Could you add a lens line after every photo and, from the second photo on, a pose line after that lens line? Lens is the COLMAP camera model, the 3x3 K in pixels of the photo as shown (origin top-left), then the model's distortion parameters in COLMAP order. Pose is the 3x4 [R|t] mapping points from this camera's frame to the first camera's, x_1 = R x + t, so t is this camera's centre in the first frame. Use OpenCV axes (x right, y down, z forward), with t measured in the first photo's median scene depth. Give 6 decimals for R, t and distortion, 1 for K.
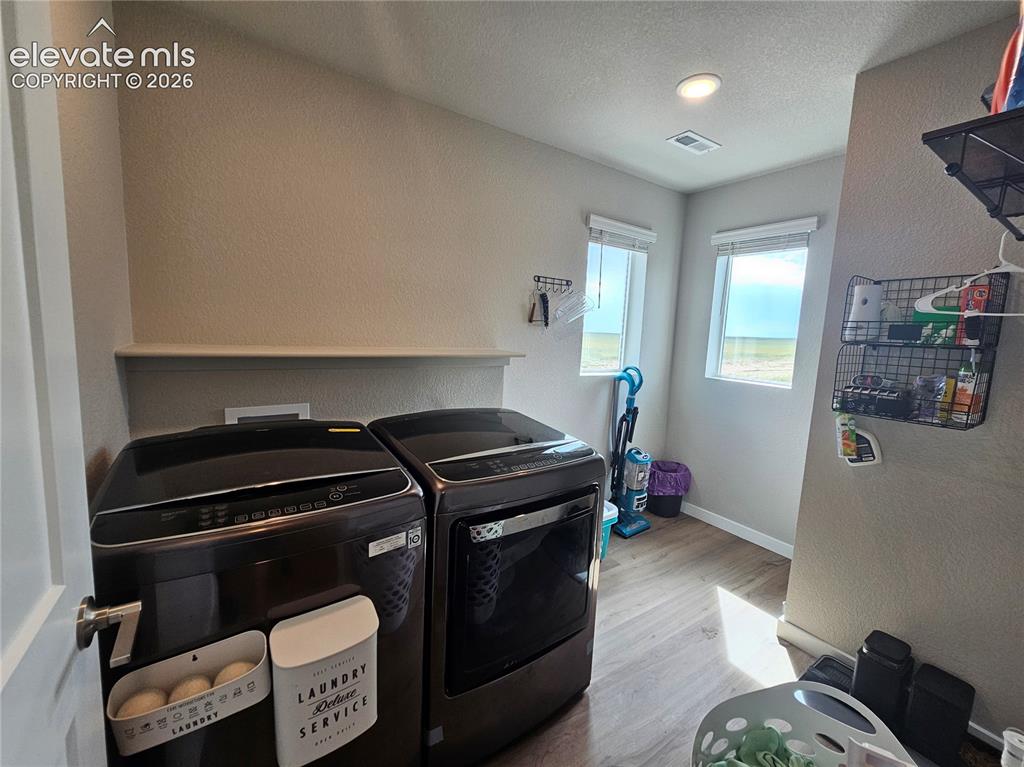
lens RADIAL K [[421.6, 0, 509.7], [0, 421.6, 378.9], [0, 0, 1]] dist [0.000929, 0.000195]
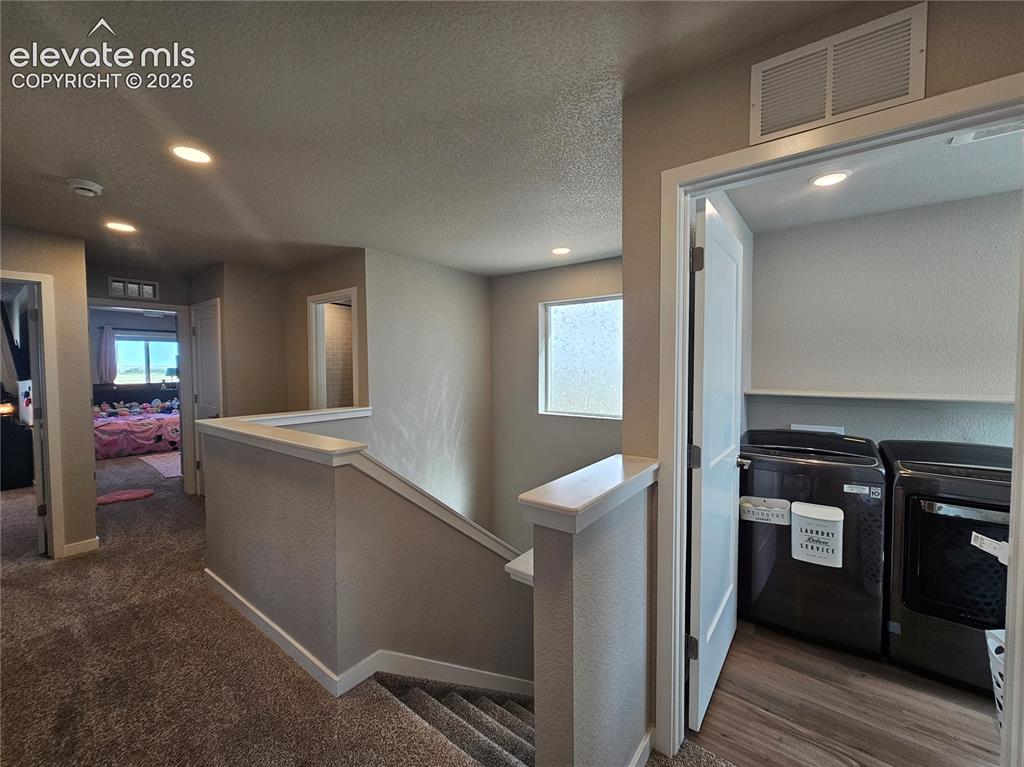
lens RADIAL K [[421.6, 0, 509.7], [0, 421.6, 378.9], [0, 0, 1]] dist [0.000929, 0.000195]
pose [[0.320322, -0.005428, -0.947293, 1.293611], [-0.089634, 0.995324, -0.036012, 0.103611], [0.943059, 0.096445, 0.318338, -1.481109]]
